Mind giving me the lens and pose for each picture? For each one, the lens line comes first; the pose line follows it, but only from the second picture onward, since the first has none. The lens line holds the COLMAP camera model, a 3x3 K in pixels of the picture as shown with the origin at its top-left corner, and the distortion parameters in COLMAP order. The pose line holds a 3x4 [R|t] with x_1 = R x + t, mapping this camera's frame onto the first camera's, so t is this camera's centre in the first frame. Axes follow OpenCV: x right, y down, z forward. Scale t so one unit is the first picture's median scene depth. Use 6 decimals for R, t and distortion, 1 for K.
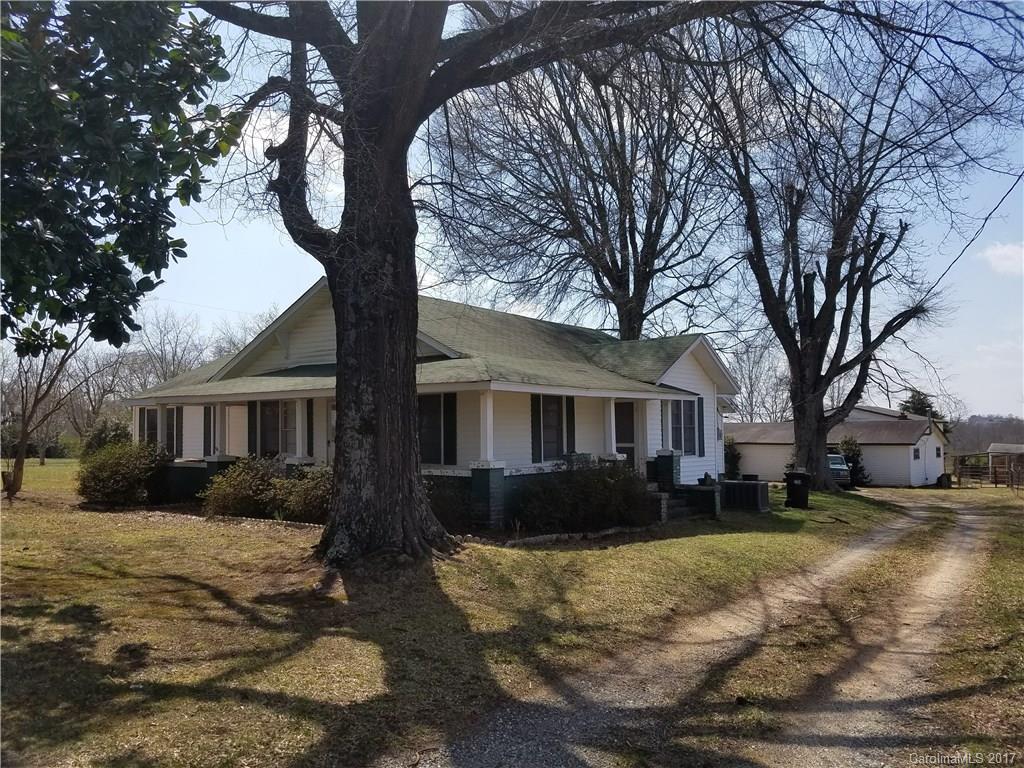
lens RADIAL K [[778.0, 0, 510.5], [0, 778.0, 394.5], [0, 0, 1]] dist [0.192492, -0.320606]
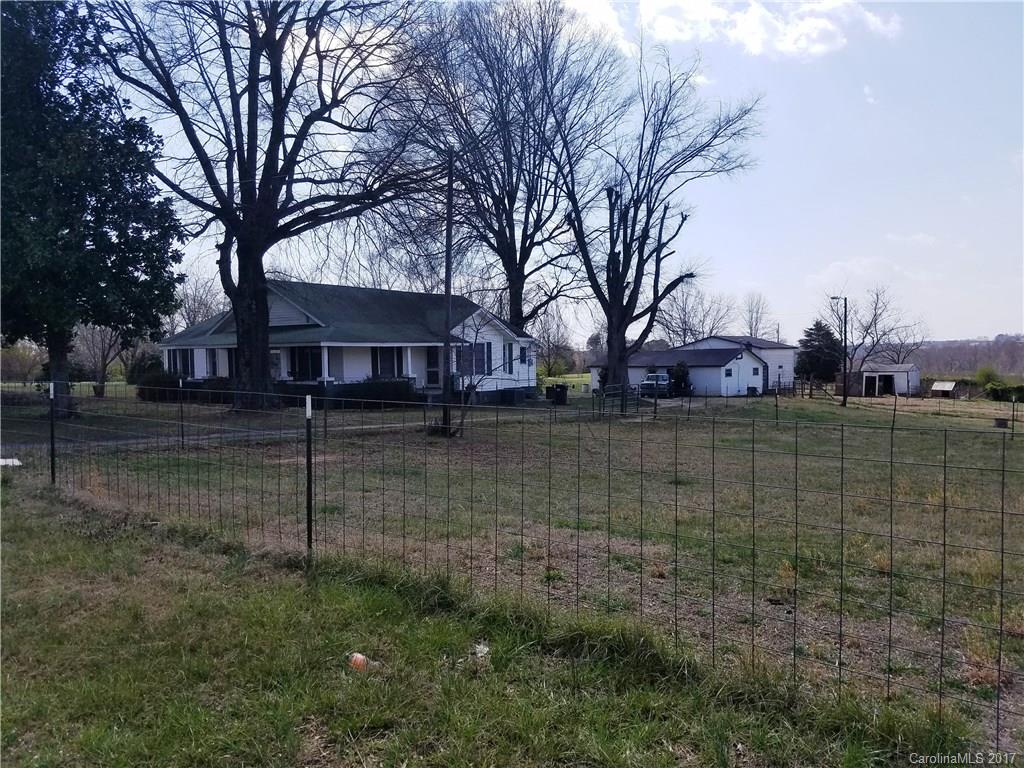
lens RADIAL K [[778.0, 0, 510.5], [0, 778.0, 394.5], [0, 0, 1]] dist [0.192492, -0.320606]
pose [[0.998806, -0.001316, -0.048839, 0.248334], [0.006209, 0.994952, 0.100164, -0.035285], [0.048460, -0.100347, 0.993772, -0.491312]]
